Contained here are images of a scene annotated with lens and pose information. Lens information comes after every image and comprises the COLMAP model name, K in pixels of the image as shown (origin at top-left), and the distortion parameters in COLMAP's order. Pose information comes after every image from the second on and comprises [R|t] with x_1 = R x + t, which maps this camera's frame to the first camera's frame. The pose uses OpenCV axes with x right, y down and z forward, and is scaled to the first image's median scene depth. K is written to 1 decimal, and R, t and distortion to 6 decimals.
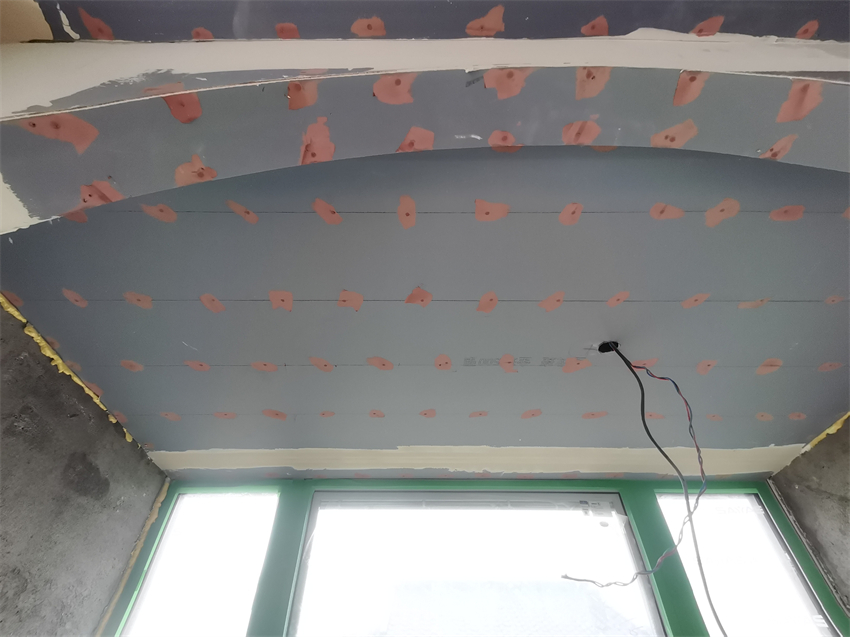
lens RADIAL K [[418.0, 0, 406.6], [0, 418.0, 317.3], [0, 0, 1]] dist [0.025217, -0.014839]
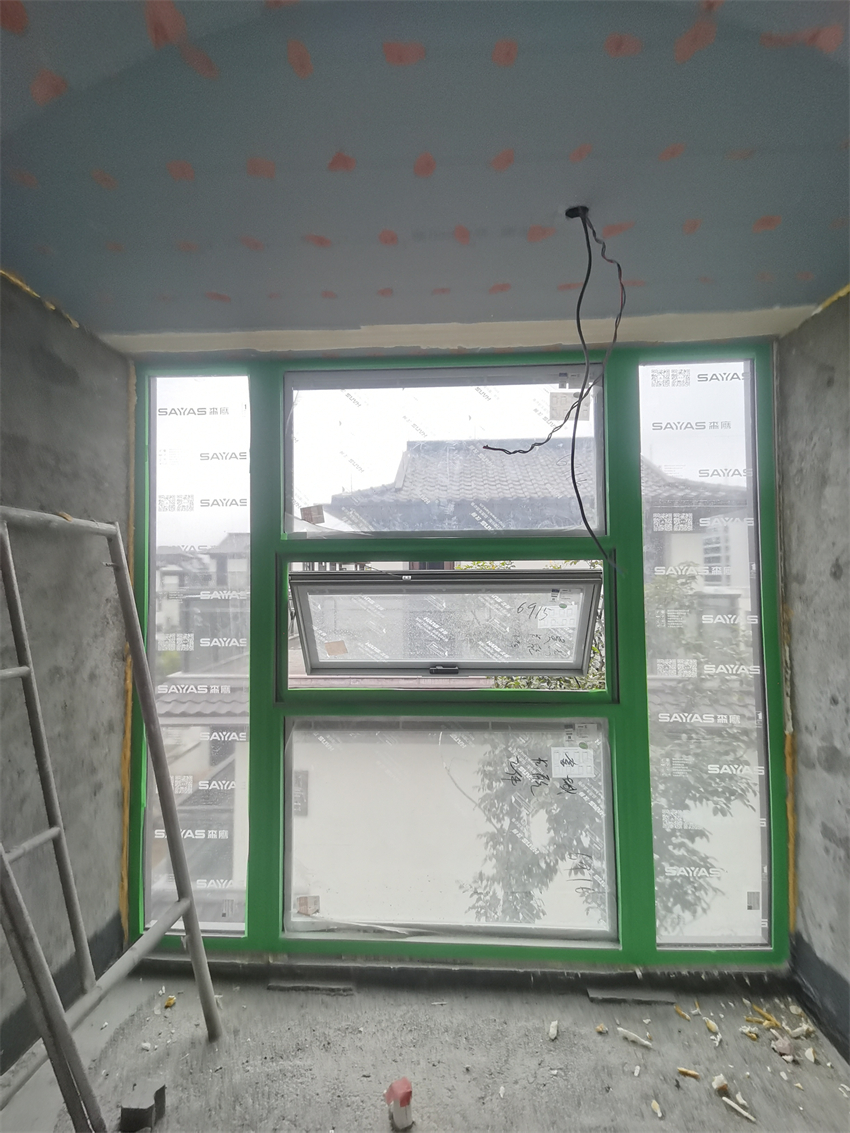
lens RADIAL K [[582.9, 0, 412.7], [0, 582.9, 560.2], [0, 0, 1]] dist [-0.015829, -0.003847]
pose [[0.997660, -0.017430, -0.066119, 0.170090], [0.058160, 0.724797, 0.686503, -0.190427], [0.035957, -0.688742, 0.724114, -0.270999]]
